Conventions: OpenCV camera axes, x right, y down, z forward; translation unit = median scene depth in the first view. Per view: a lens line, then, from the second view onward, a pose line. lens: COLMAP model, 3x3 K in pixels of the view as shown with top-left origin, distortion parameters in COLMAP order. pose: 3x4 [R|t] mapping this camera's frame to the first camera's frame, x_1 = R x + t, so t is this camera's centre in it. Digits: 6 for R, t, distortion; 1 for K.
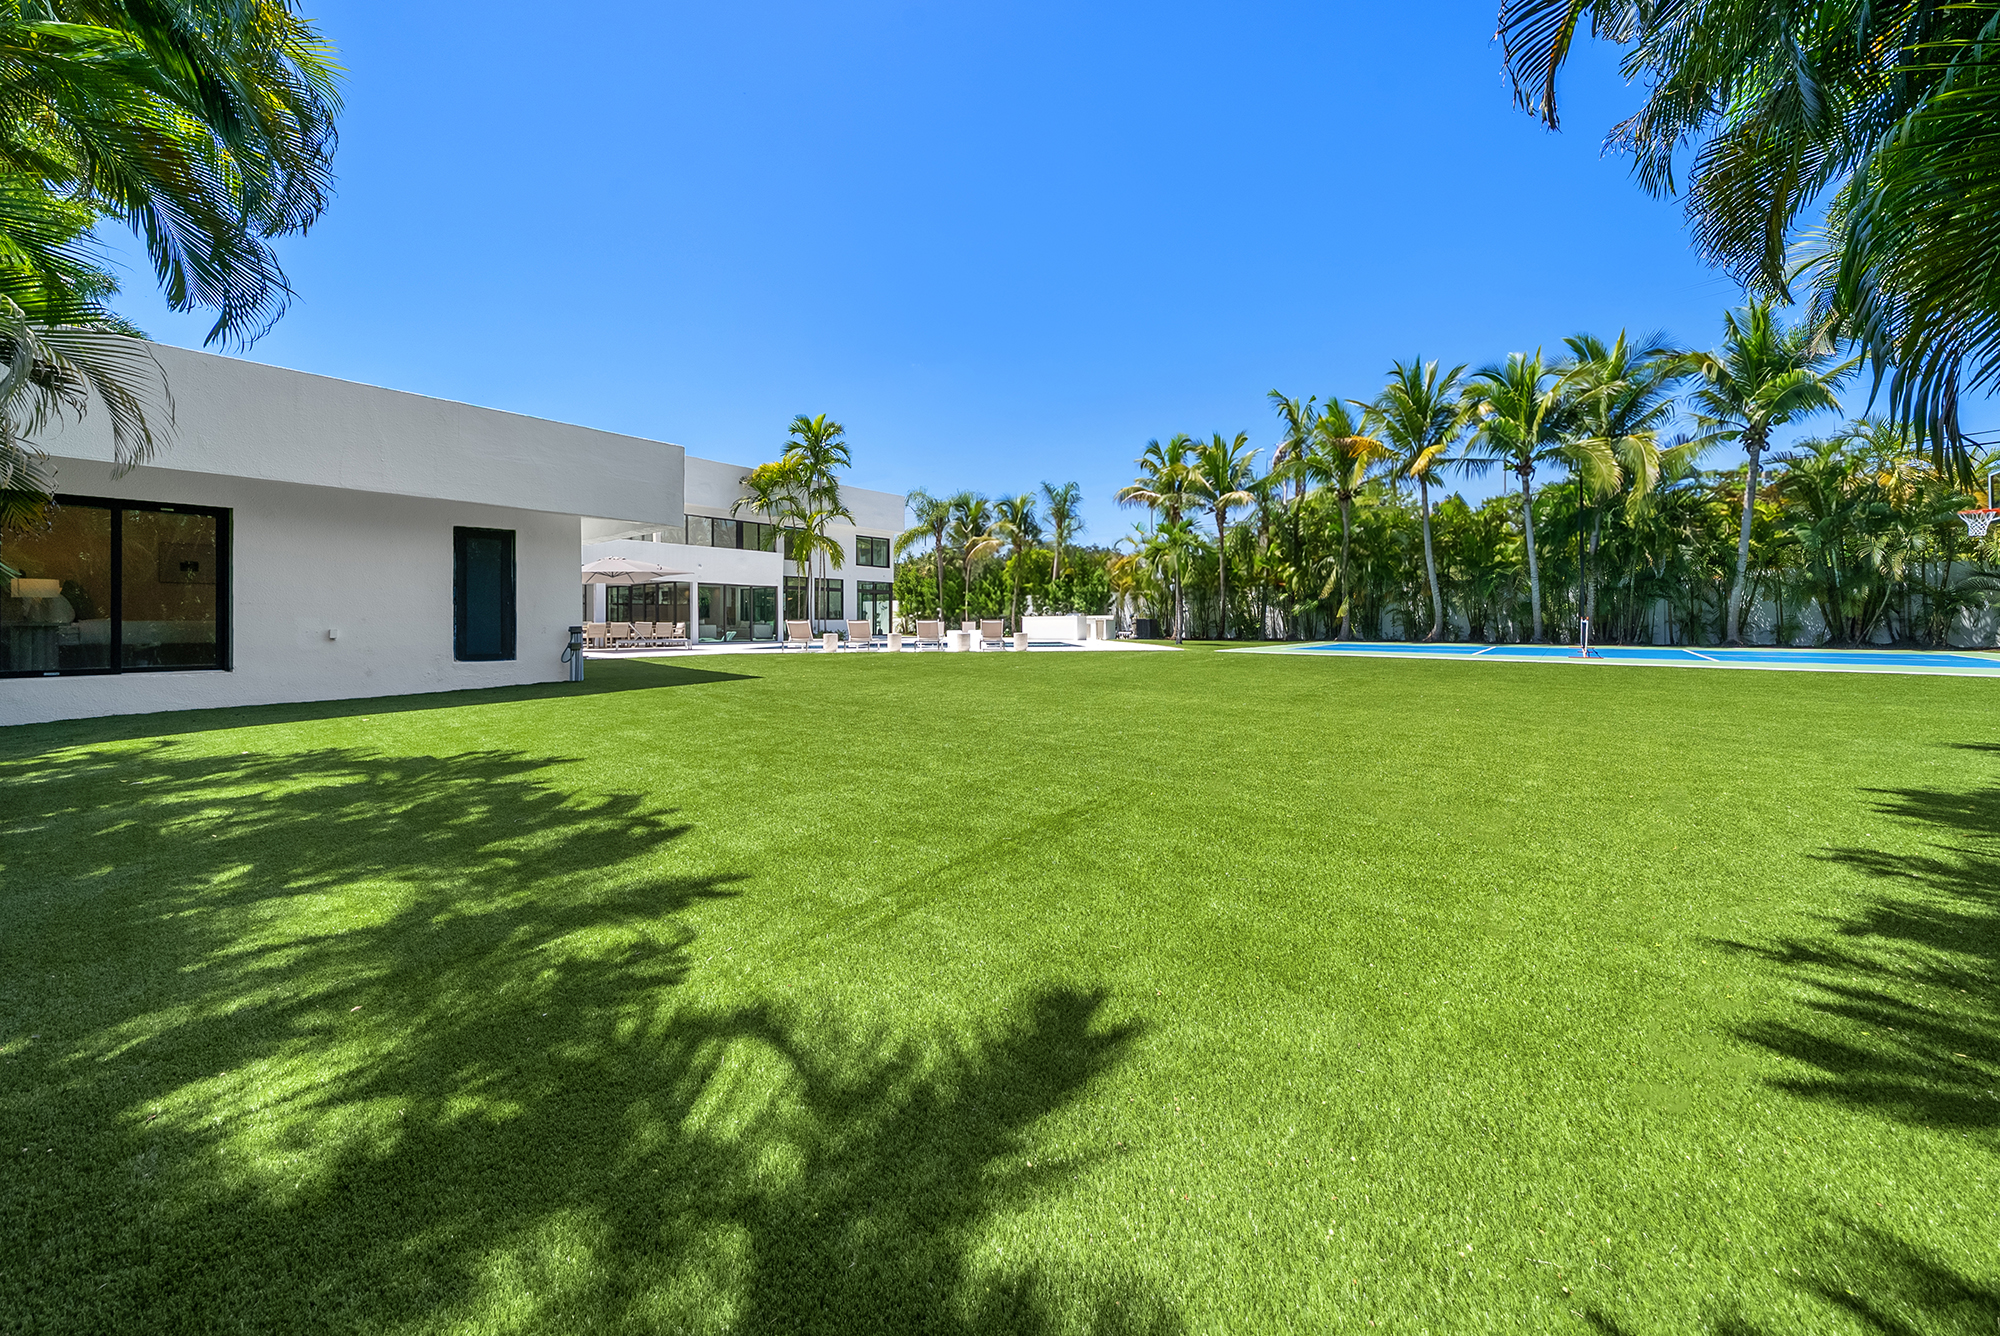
lens RADIAL K [[672.5, 0, 1000.8], [0, 672.5, 620.5], [0, 0, 1]] dist [-0.000016, -0.000006]
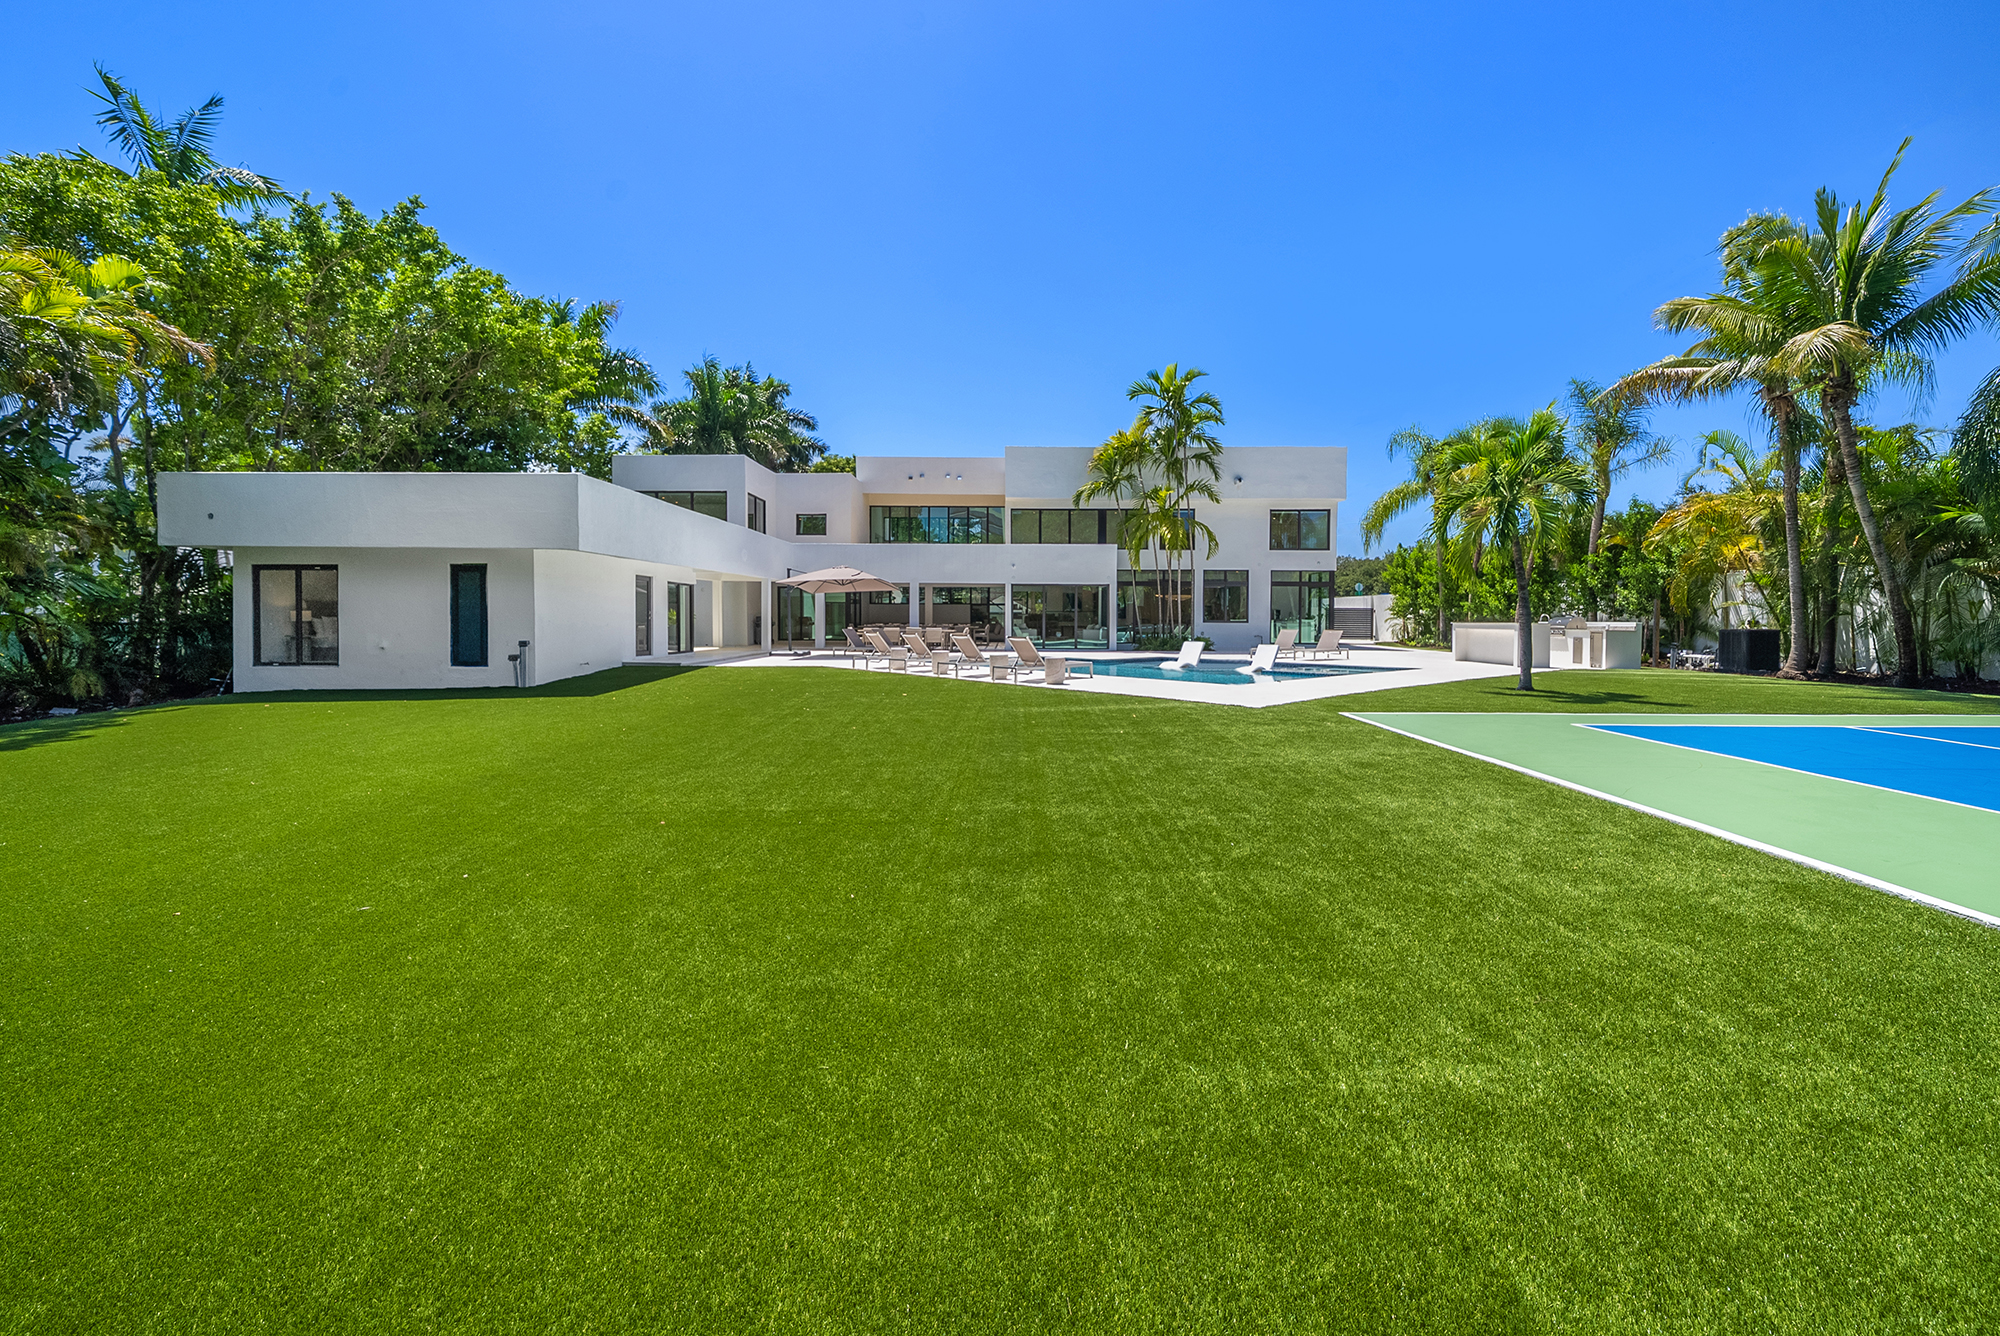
lens RADIAL K [[809.9, 0, 998.5], [0, 809.9, 609.8], [0, 0, 1]] dist [-0.000328, -0.000024]
pose [[0.652557, -0.000953, -0.757739, 0.334058], [-0.003918, 0.999982, -0.004632, -0.014429], [0.757729, 0.005991, 0.652542, 0.238753]]
